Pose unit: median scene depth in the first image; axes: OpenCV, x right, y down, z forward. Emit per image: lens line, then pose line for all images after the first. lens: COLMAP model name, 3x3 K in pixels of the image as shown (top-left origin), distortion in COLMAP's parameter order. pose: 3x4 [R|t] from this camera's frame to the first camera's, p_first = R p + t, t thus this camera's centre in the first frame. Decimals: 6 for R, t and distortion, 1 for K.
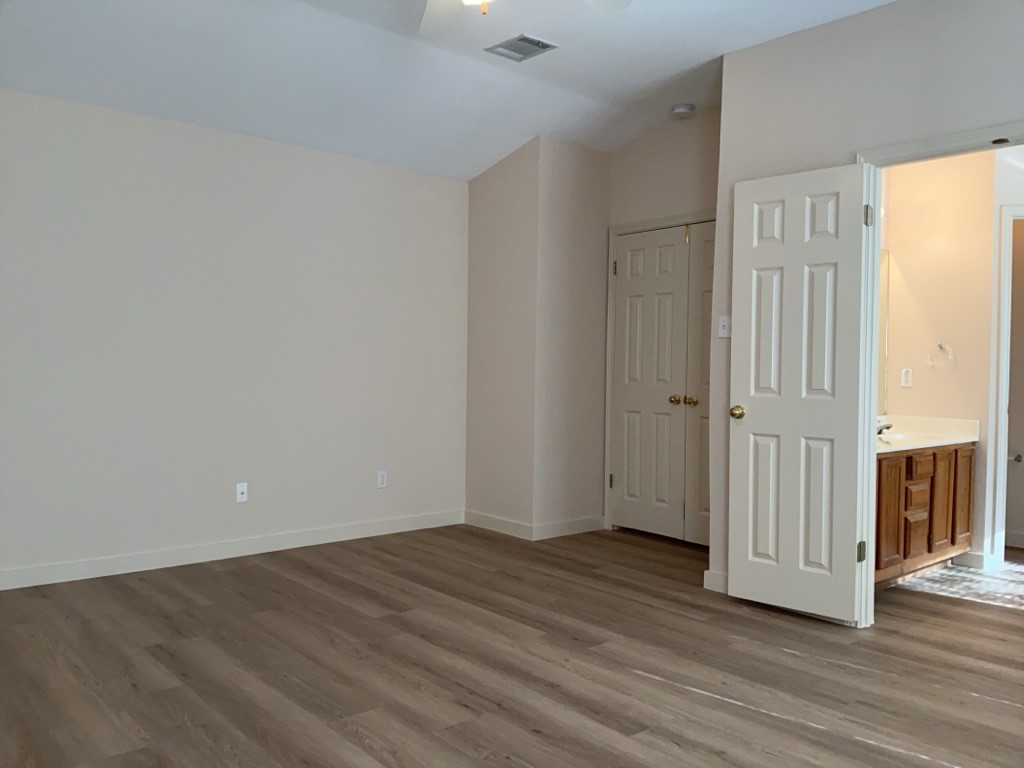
lens RADIAL K [[810.9, 0, 507.2], [0, 810.9, 378.9], [0, 0, 1]] dist [0.087812, -0.160355]
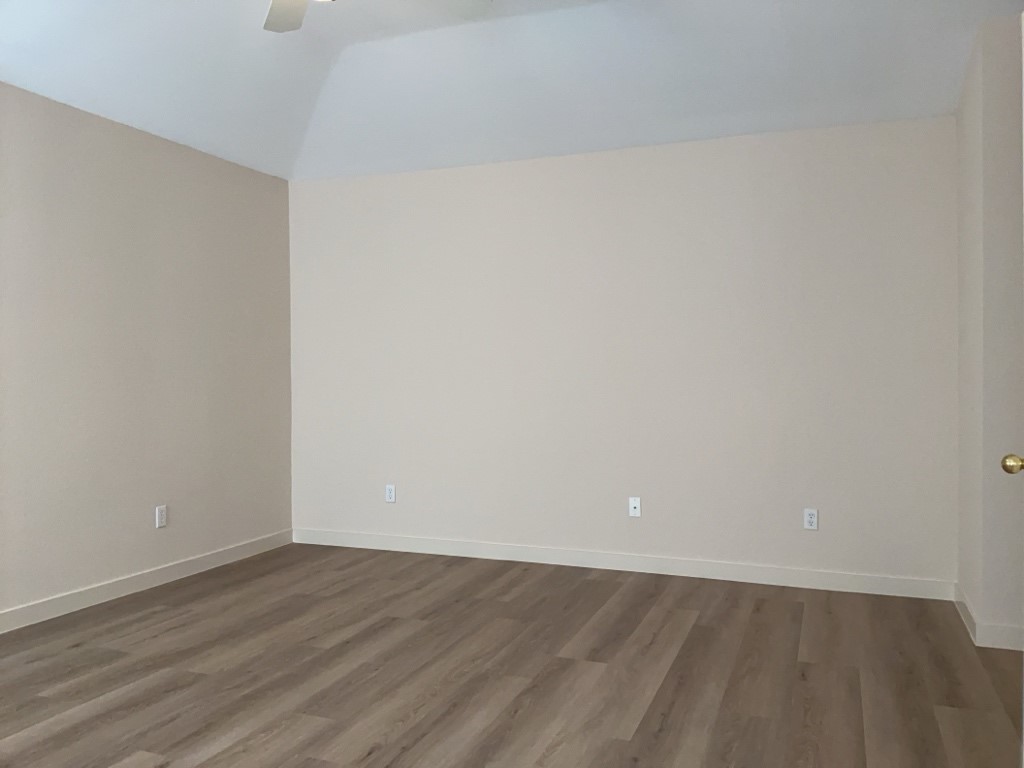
lens RADIAL K [[810.9, 0, 511.5], [0, 810.9, 359.7], [0, 0, 1]] dist [0.087812, -0.160355]
pose [[0.476695, -0.029449, -0.878575, 0.786144], [-0.006411, 0.999296, -0.036974, -0.003587], [0.879045, 0.023258, 0.476171, 0.653408]]
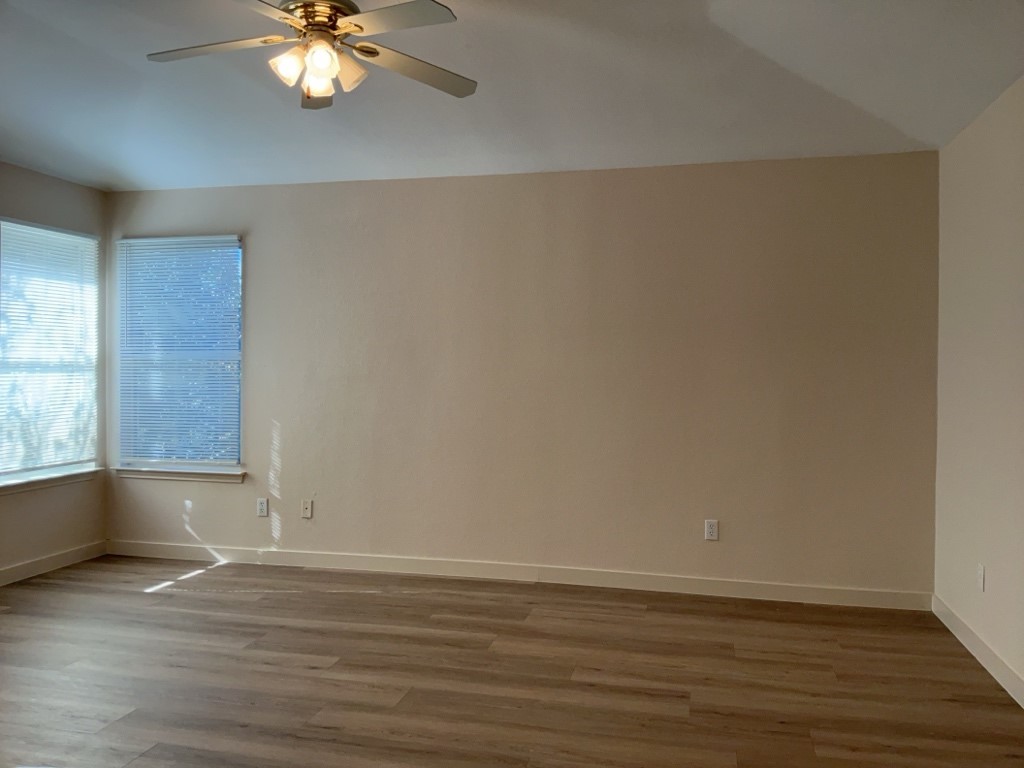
lens RADIAL K [[810.9, 0, 516.7], [0, 810.9, 373.4], [0, 0, 1]] dist [0.087812, -0.160355]
pose [[-0.799574, -0.019345, -0.600256, 0.375685], [-0.032345, 0.999418, 0.010877, -0.074495], [0.599696, 0.028113, -0.799734, 1.868181]]
